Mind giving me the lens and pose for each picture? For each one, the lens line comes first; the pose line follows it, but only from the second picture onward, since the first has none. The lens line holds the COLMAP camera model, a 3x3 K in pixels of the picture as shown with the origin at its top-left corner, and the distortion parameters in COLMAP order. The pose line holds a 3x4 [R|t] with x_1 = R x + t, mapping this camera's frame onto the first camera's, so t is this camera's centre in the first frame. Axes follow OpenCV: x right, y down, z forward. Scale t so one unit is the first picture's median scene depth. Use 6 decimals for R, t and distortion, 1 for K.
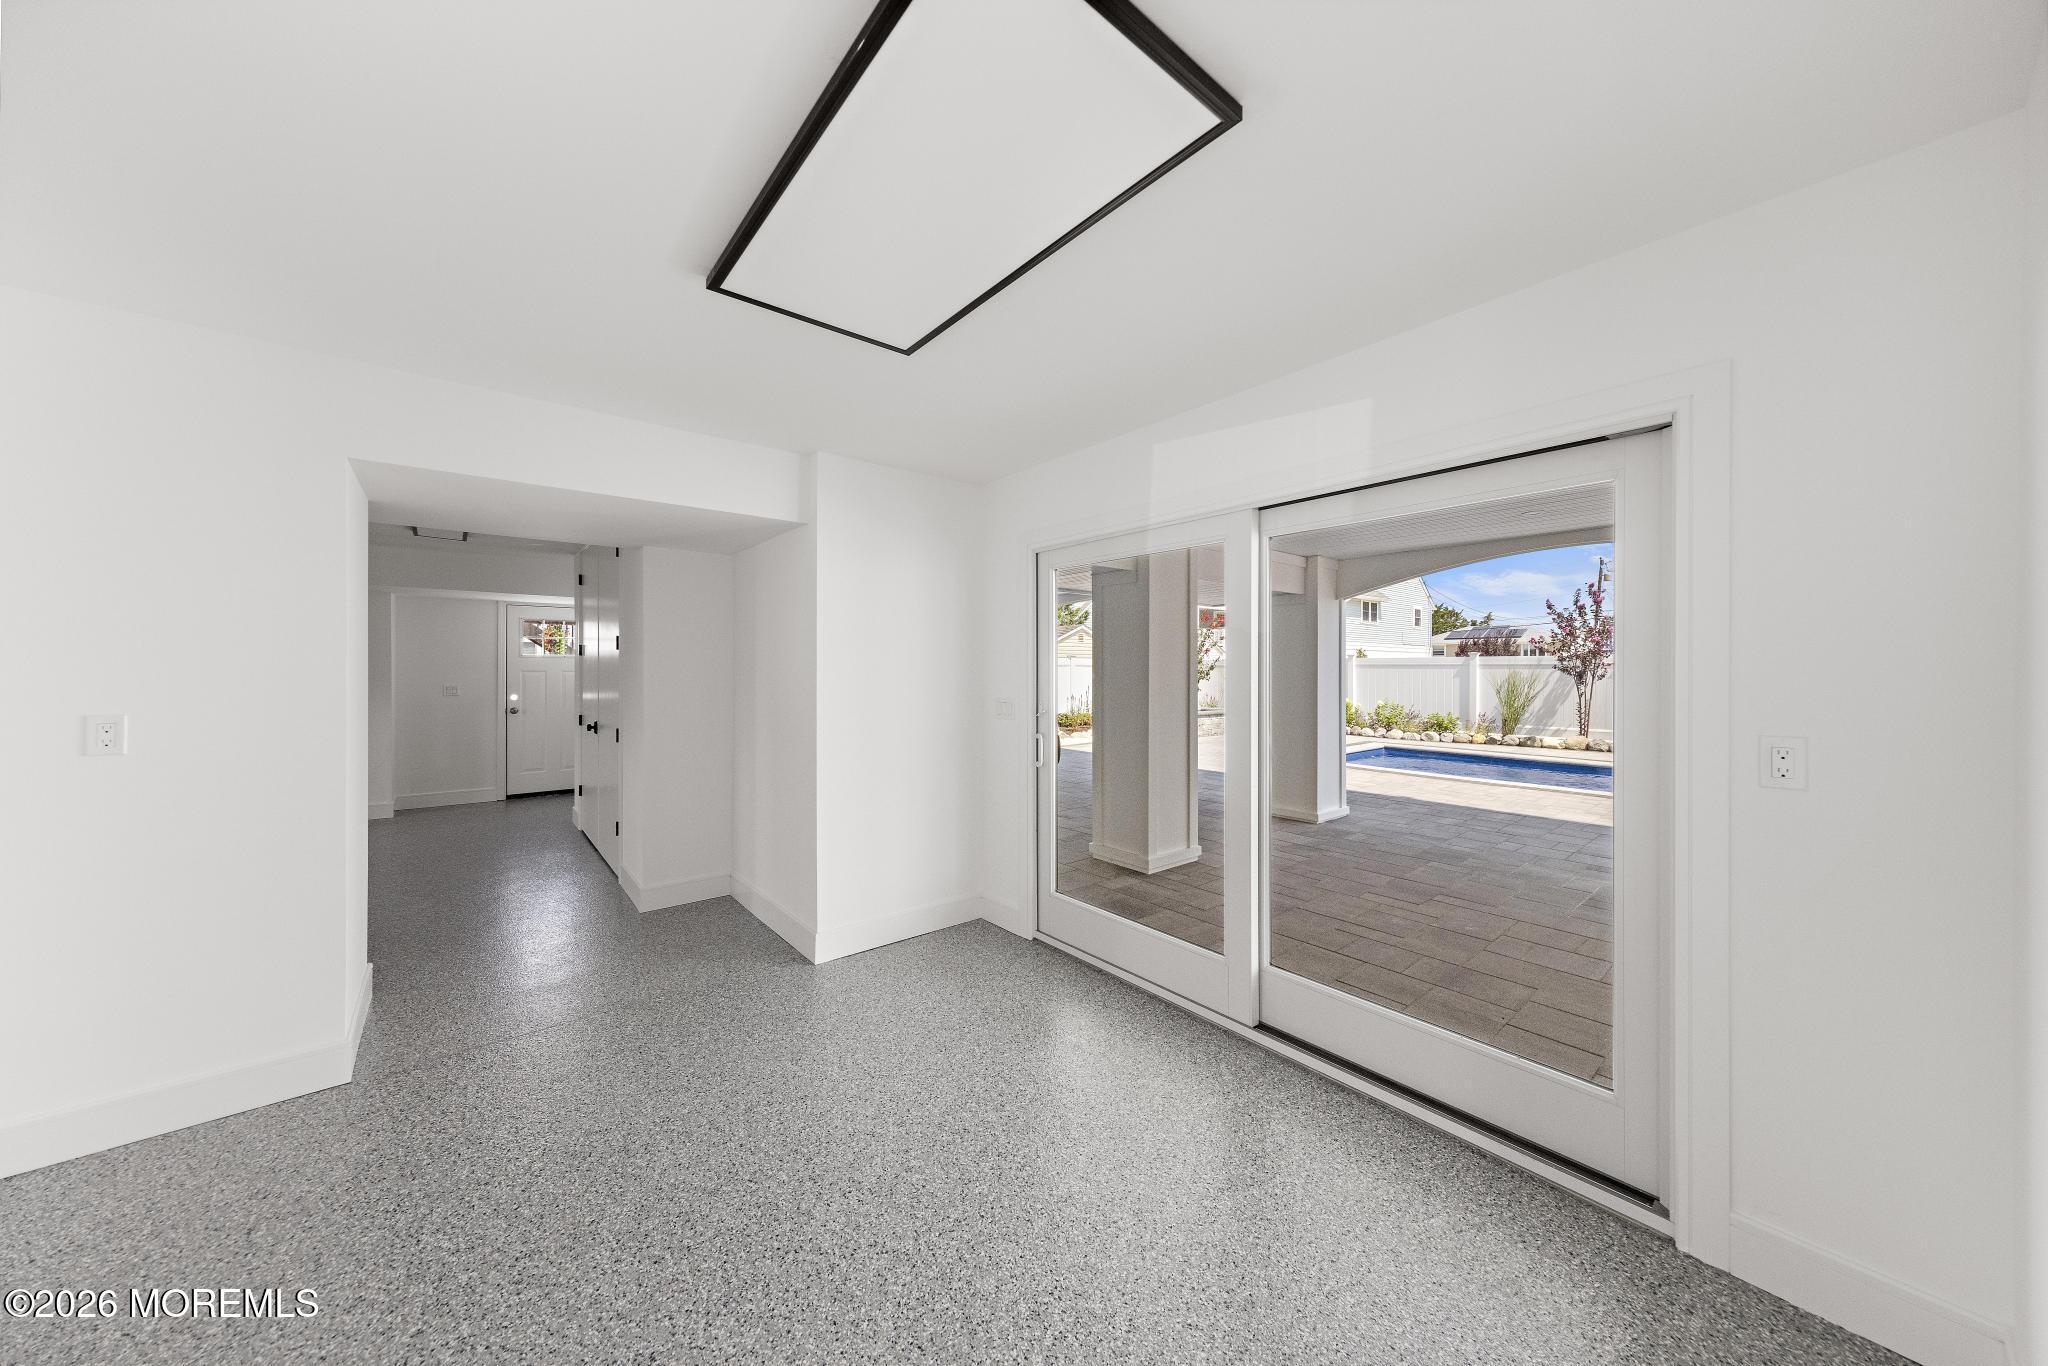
lens RADIAL K [[682.3, 0, 1027.6], [0, 682.3, 670.4], [0, 0, 1]] dist [0.007415, -0.000137]
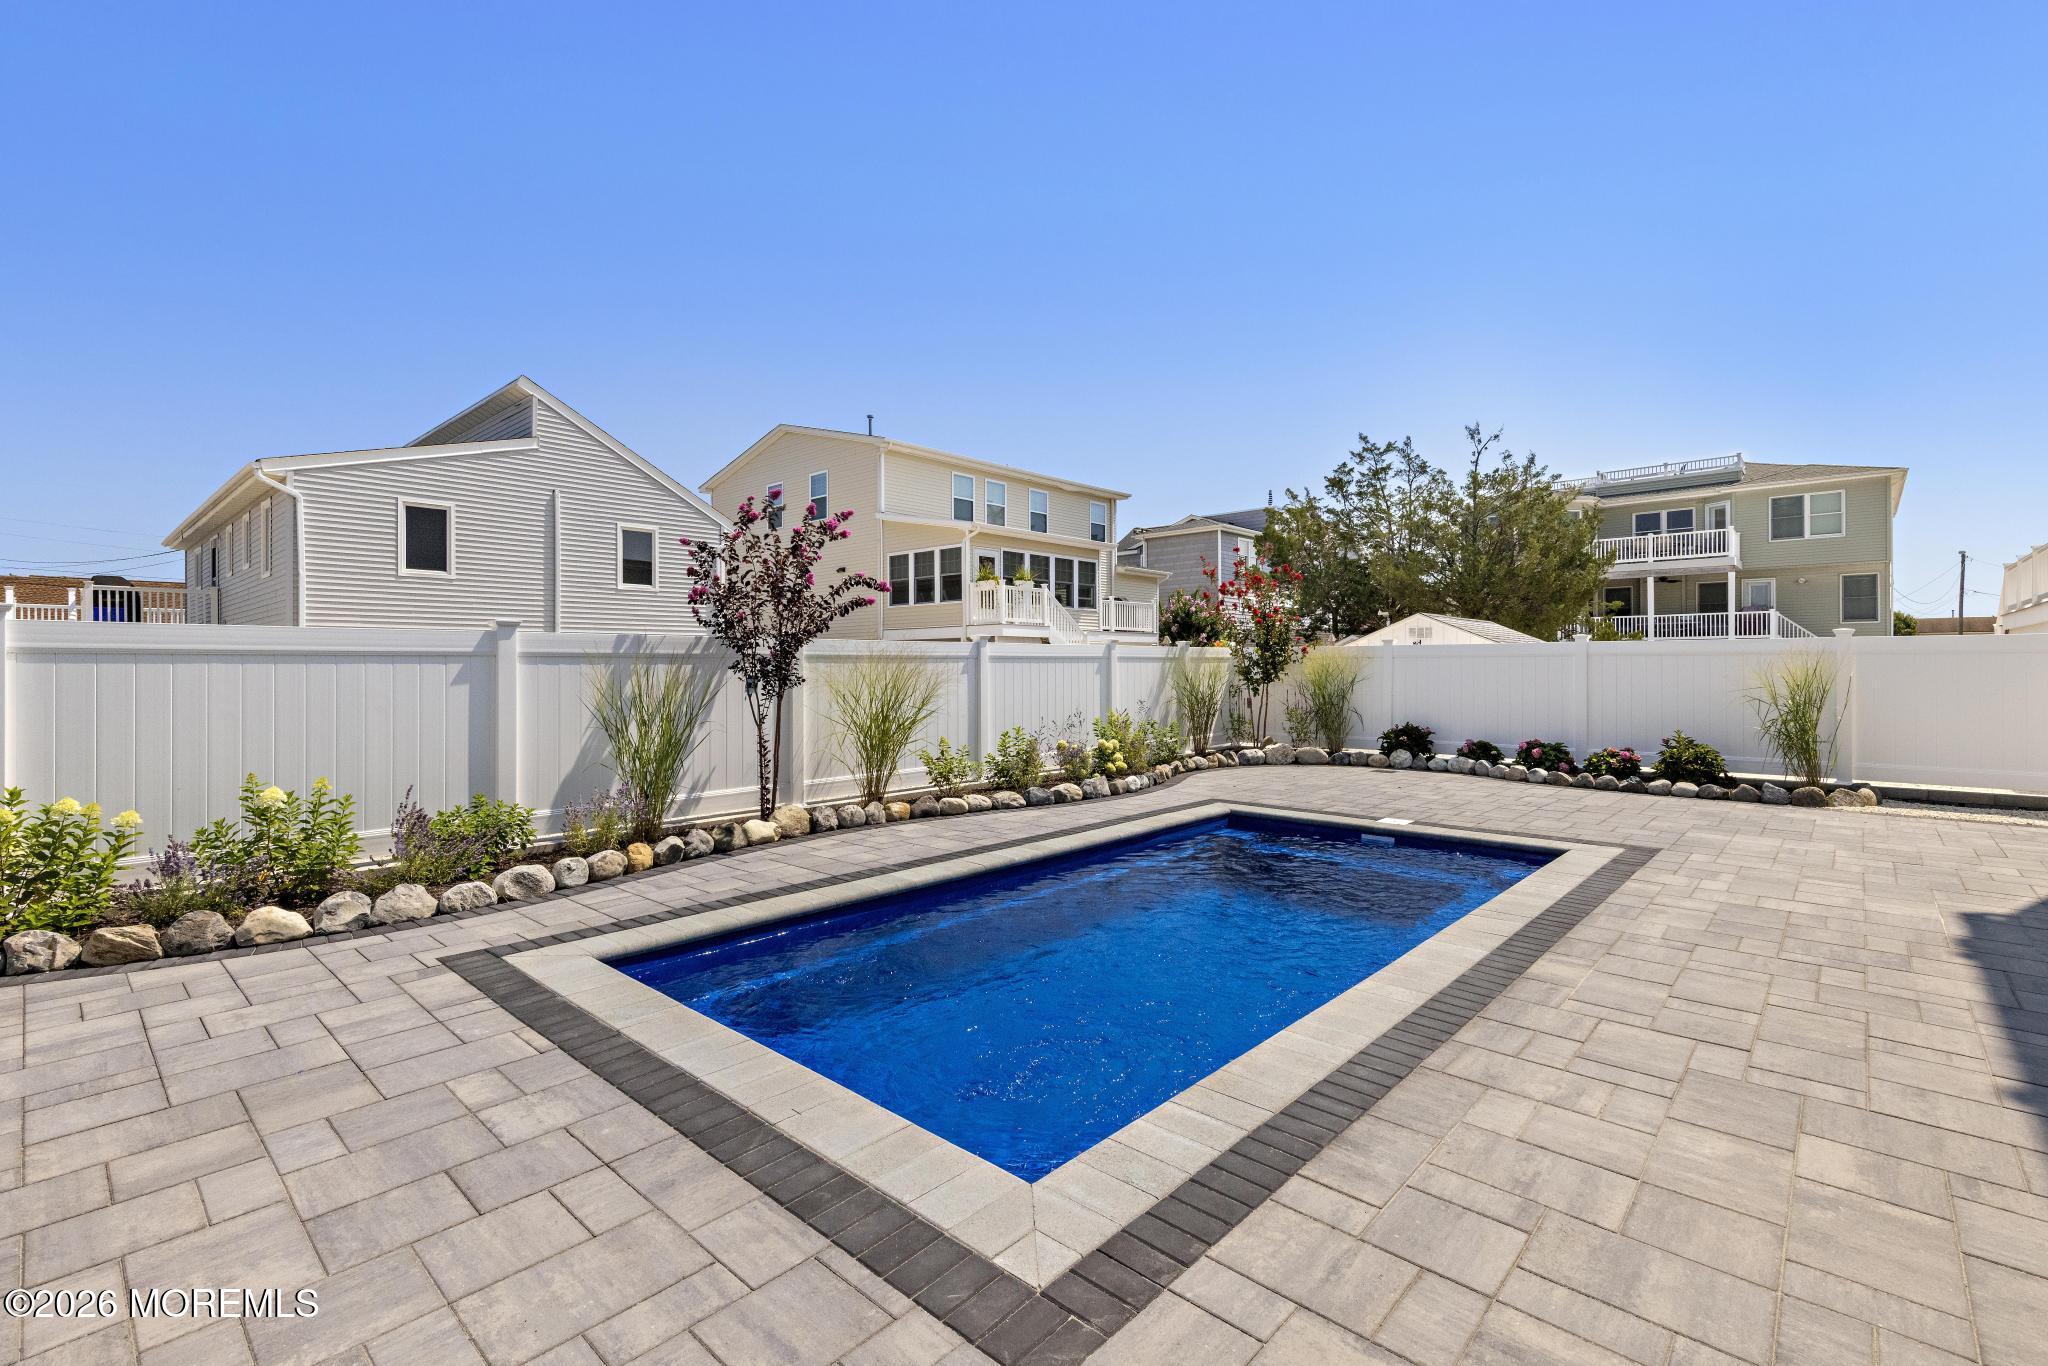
lens RADIAL K [[898.2, 0, 1046.8], [0, 898.2, 672.9], [0, 0, 1]] dist [0.006263, -0.000540]
pose [[-0.142684, -0.007917, 0.989737, 0.276563], [0.005244, 0.999948, 0.008755, -0.002008], [-0.989754, 0.006439, -0.142635, 1.531488]]
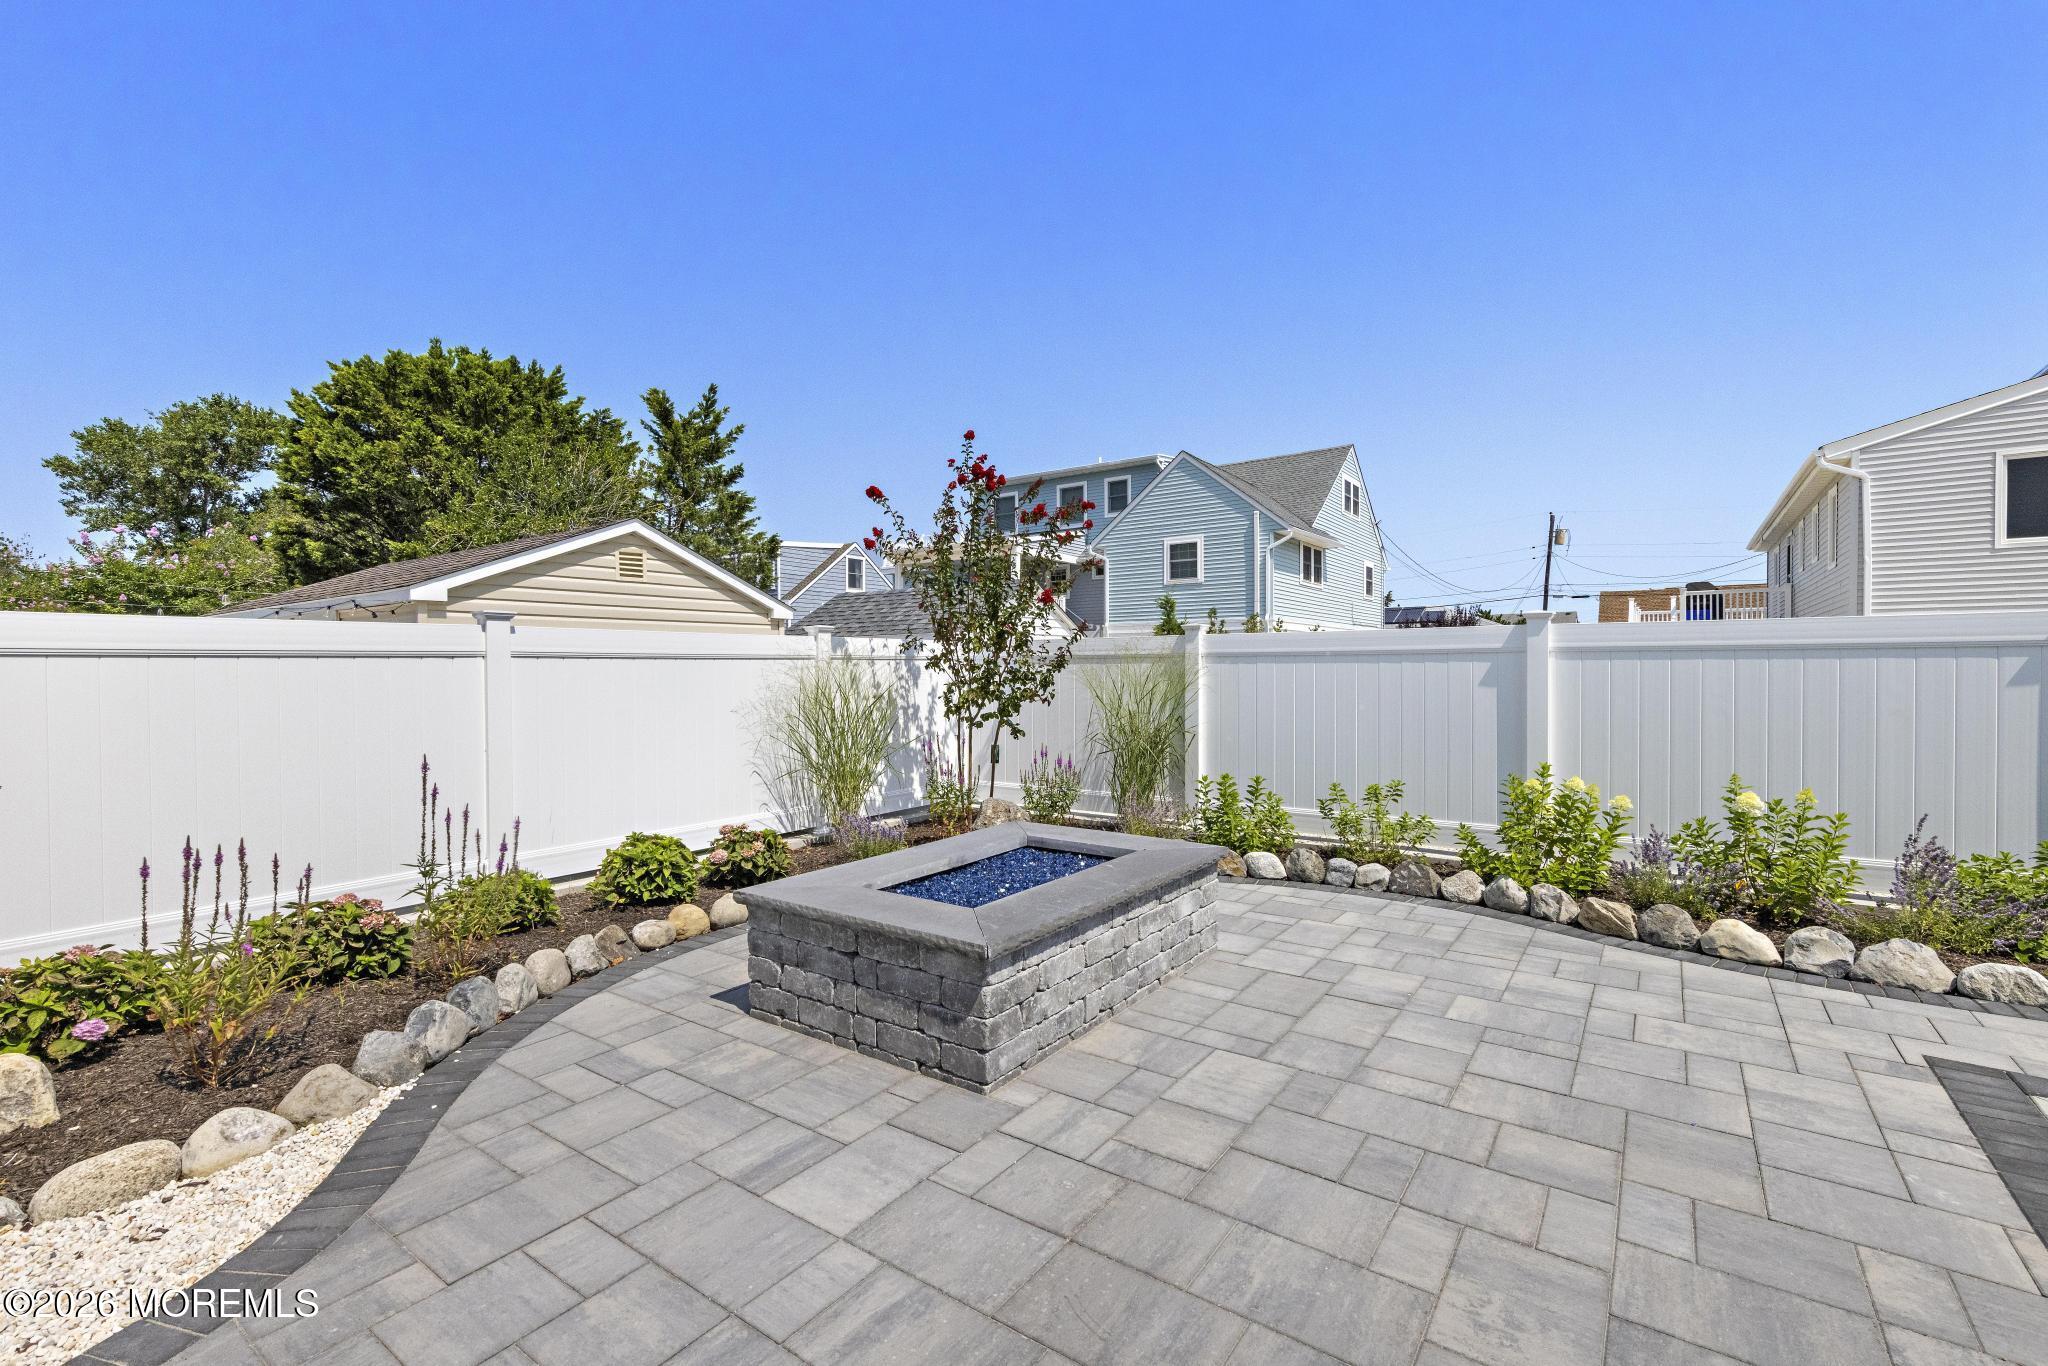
lens RADIAL K [[898.2, 0, 1026.6], [0, 898.2, 672.8], [0, 0, 1]] dist [0.006263, -0.000540]
pose [[0.968844, -0.006745, 0.247579, 0.391520], [0.006333, 0.999977, 0.002458, -0.000073], [-0.247590, -0.000813, 0.968865, 1.529344]]
